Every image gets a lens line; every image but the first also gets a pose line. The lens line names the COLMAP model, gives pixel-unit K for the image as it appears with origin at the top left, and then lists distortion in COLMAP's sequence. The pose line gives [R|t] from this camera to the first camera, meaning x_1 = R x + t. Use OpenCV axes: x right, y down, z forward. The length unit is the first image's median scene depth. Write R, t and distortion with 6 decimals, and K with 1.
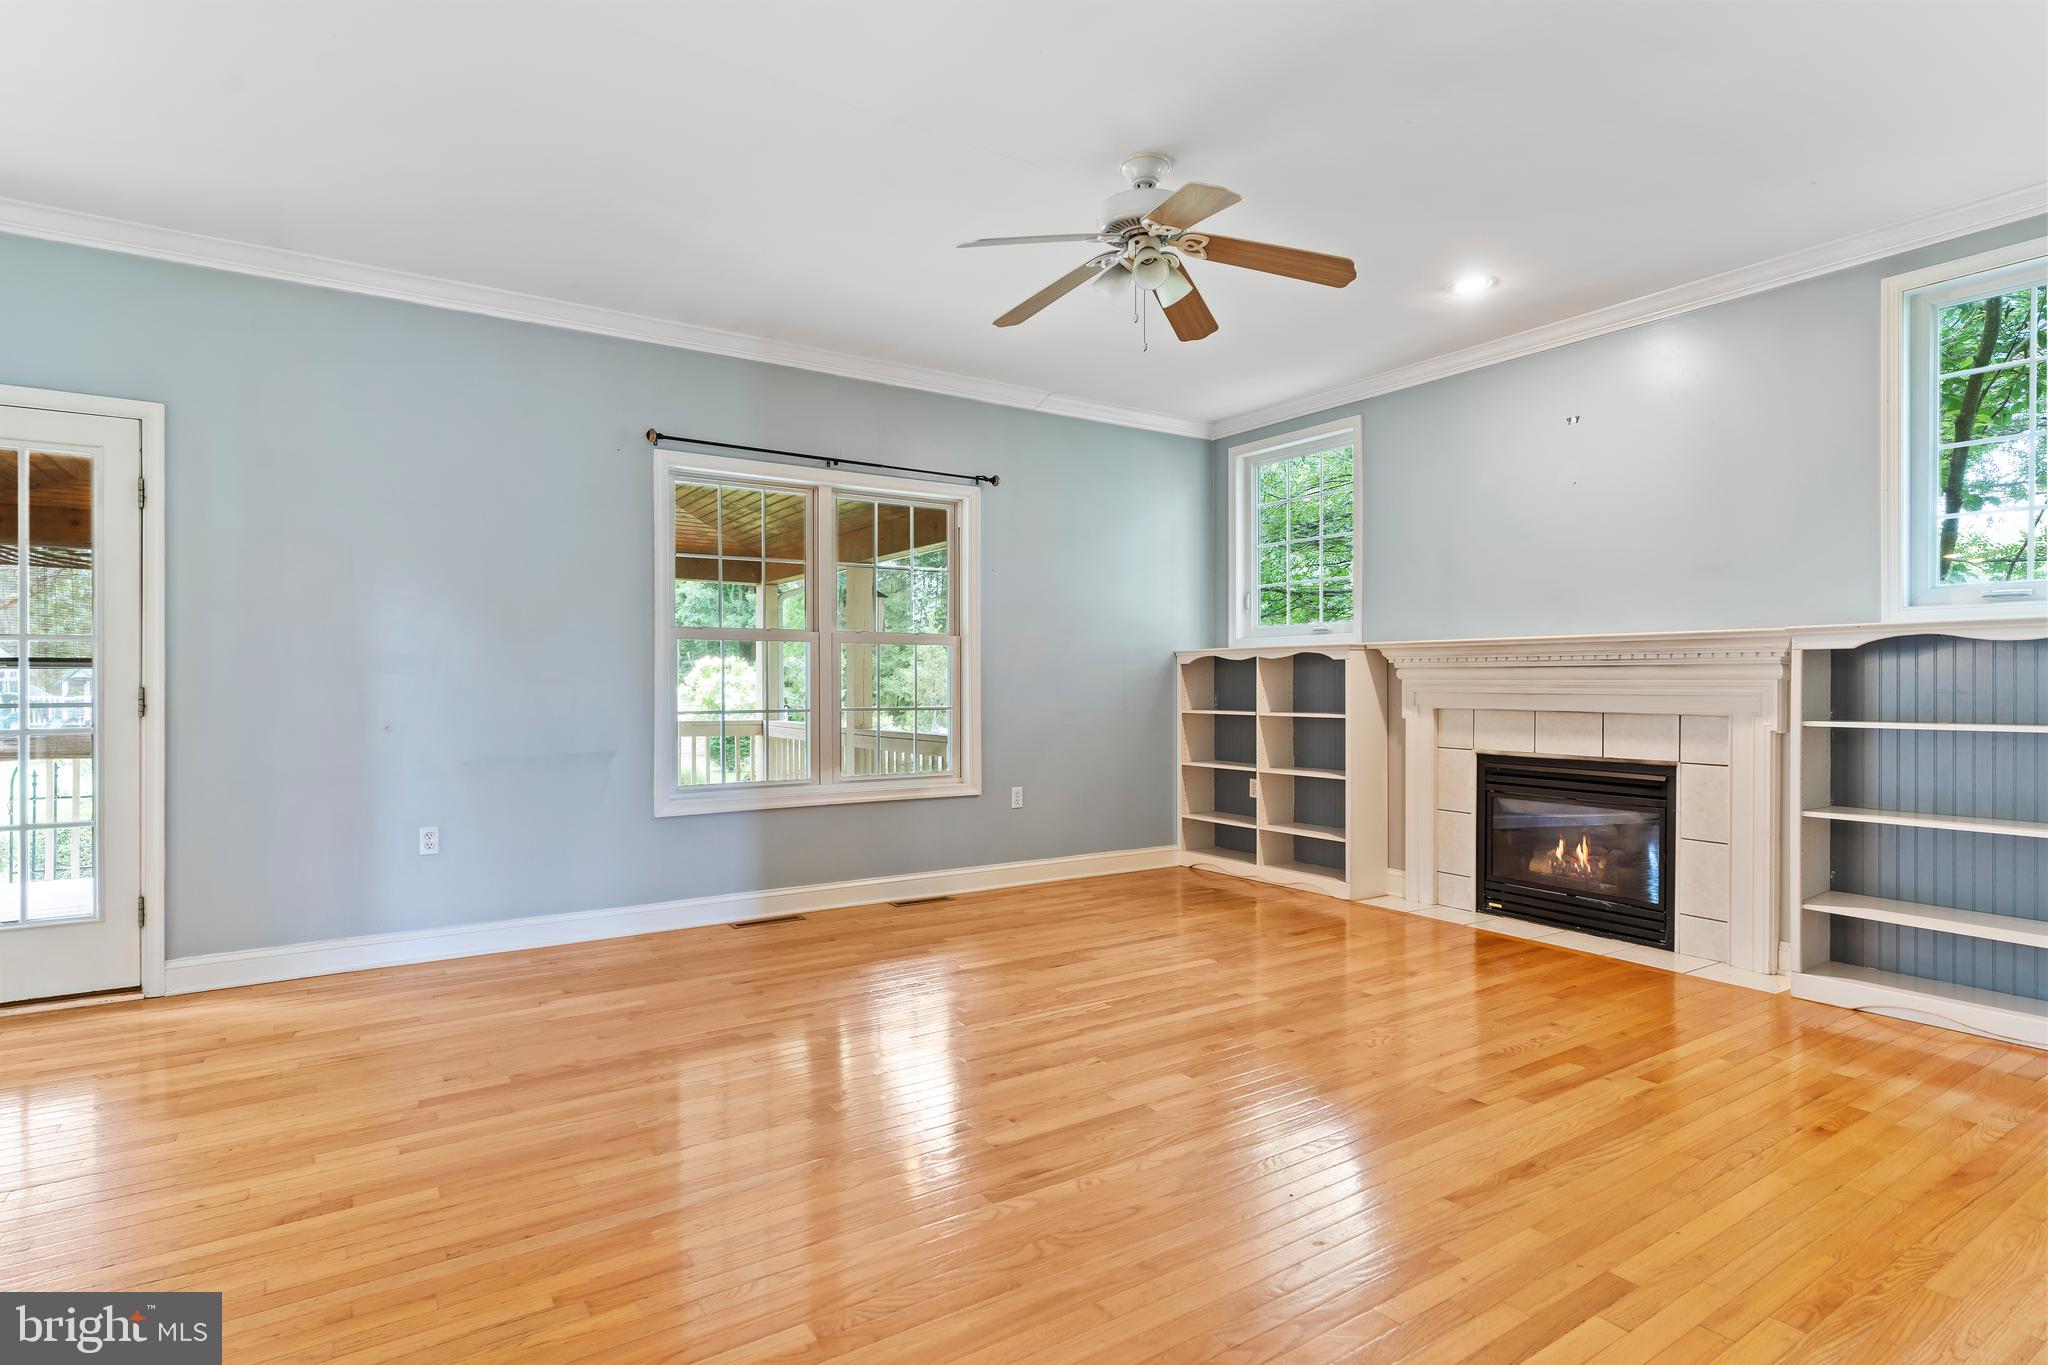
lens RADIAL K [[1050.6, 0, 1025.8], [0, 1050.6, 698.4], [0, 0, 1]] dist [0.000955, 0.000544]
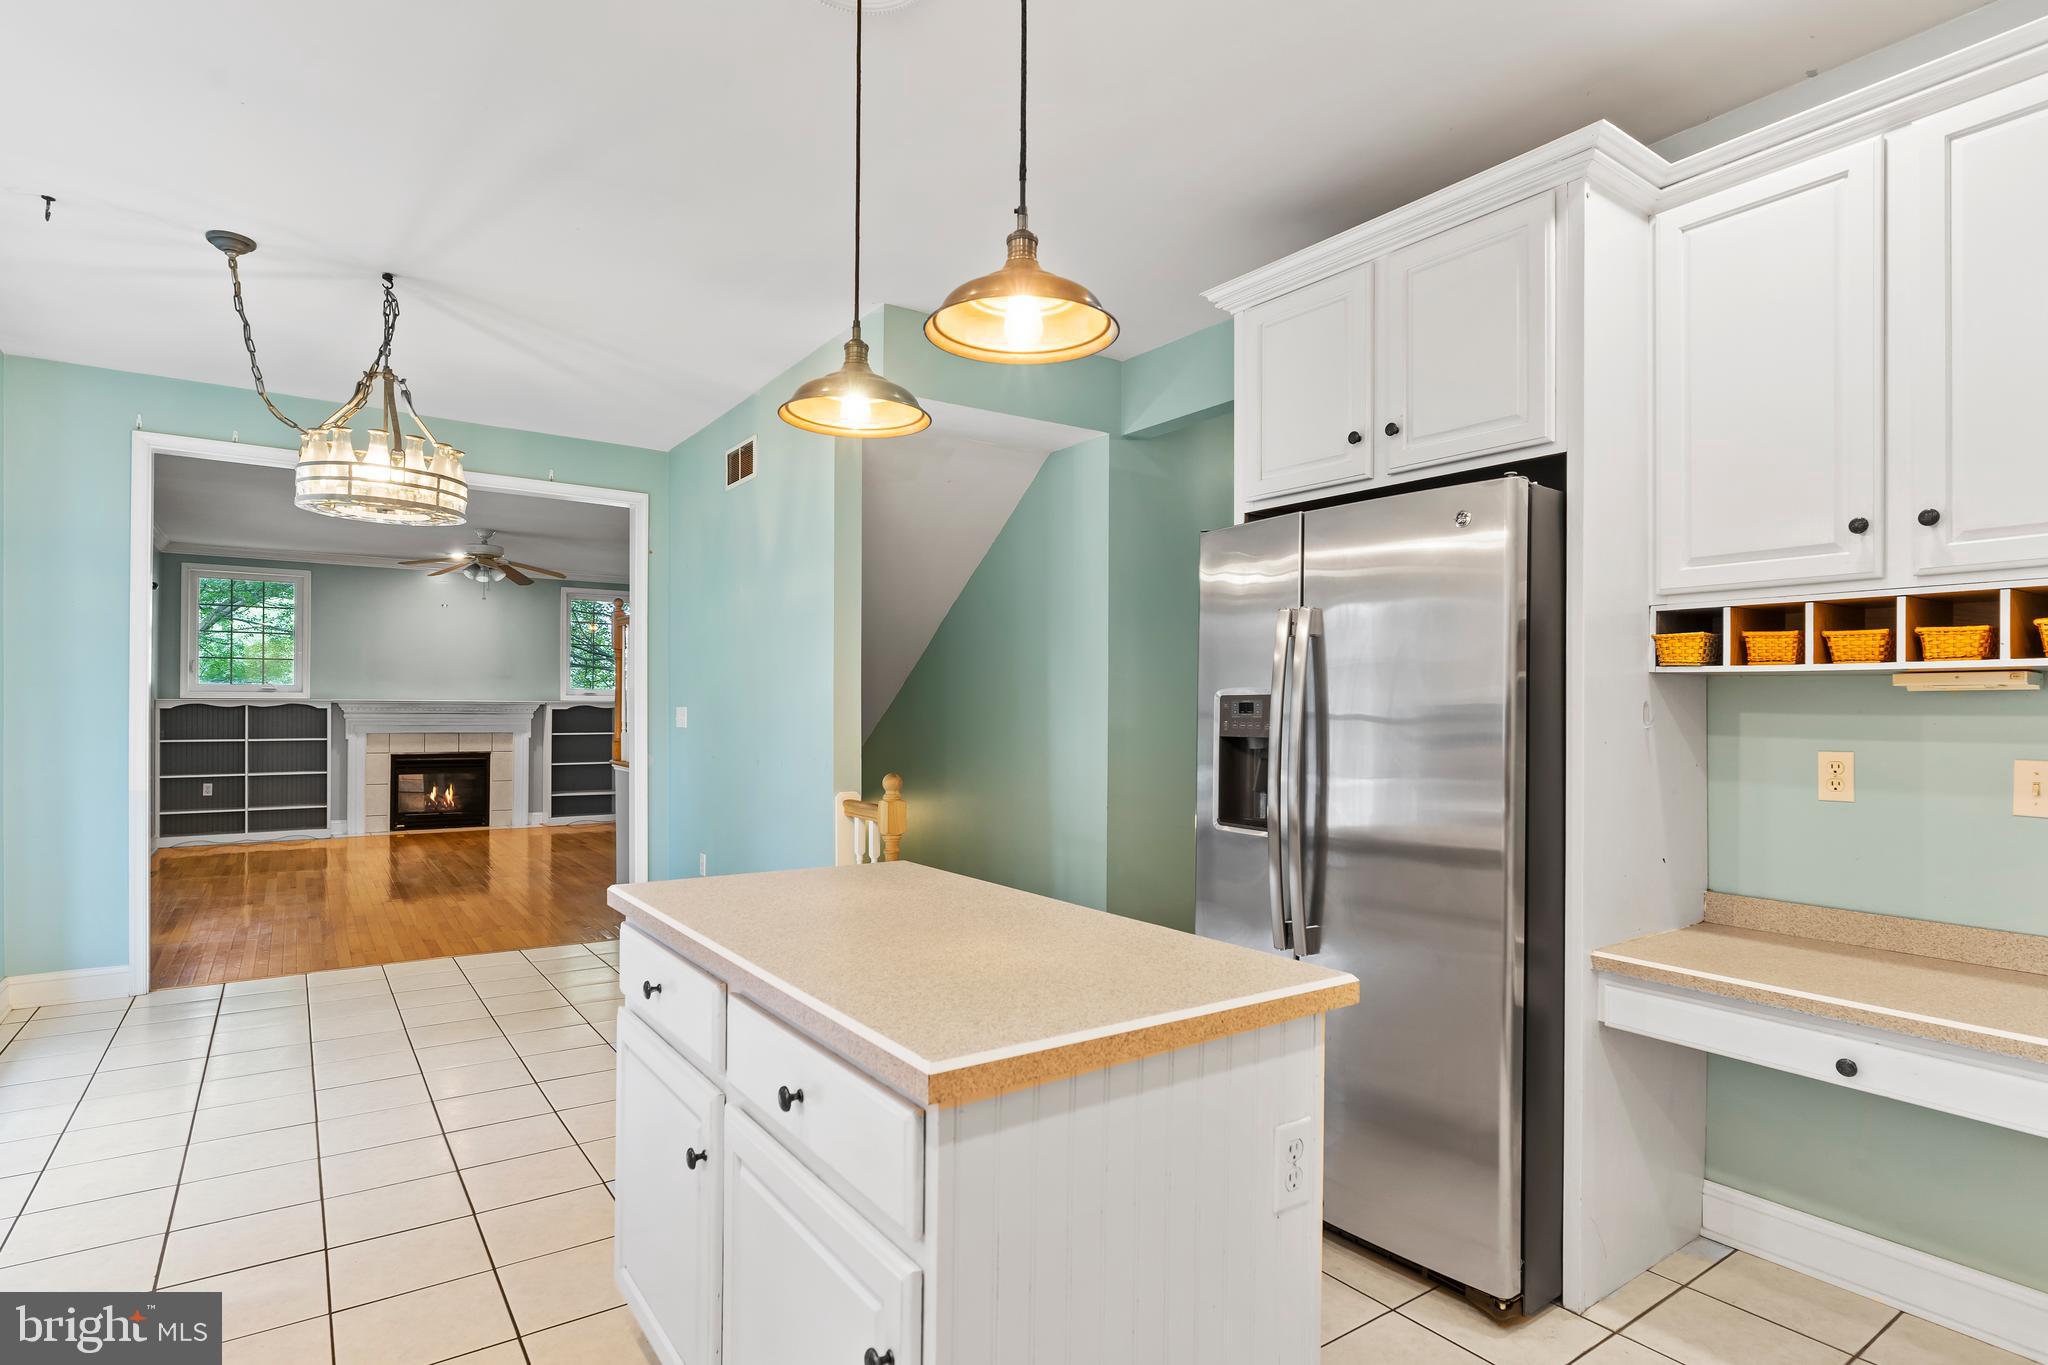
lens RADIAL K [[1050.6, 0, 1026.8], [0, 1050.6, 701.3], [0, 0, 1]] dist [0.000955, 0.000544]
pose [[-0.019852, 0.009813, 0.999755, -1.733255], [0.009948, 0.999904, -0.009617, -0.020923], [-0.999753, 0.009754, -0.019948, -0.213133]]
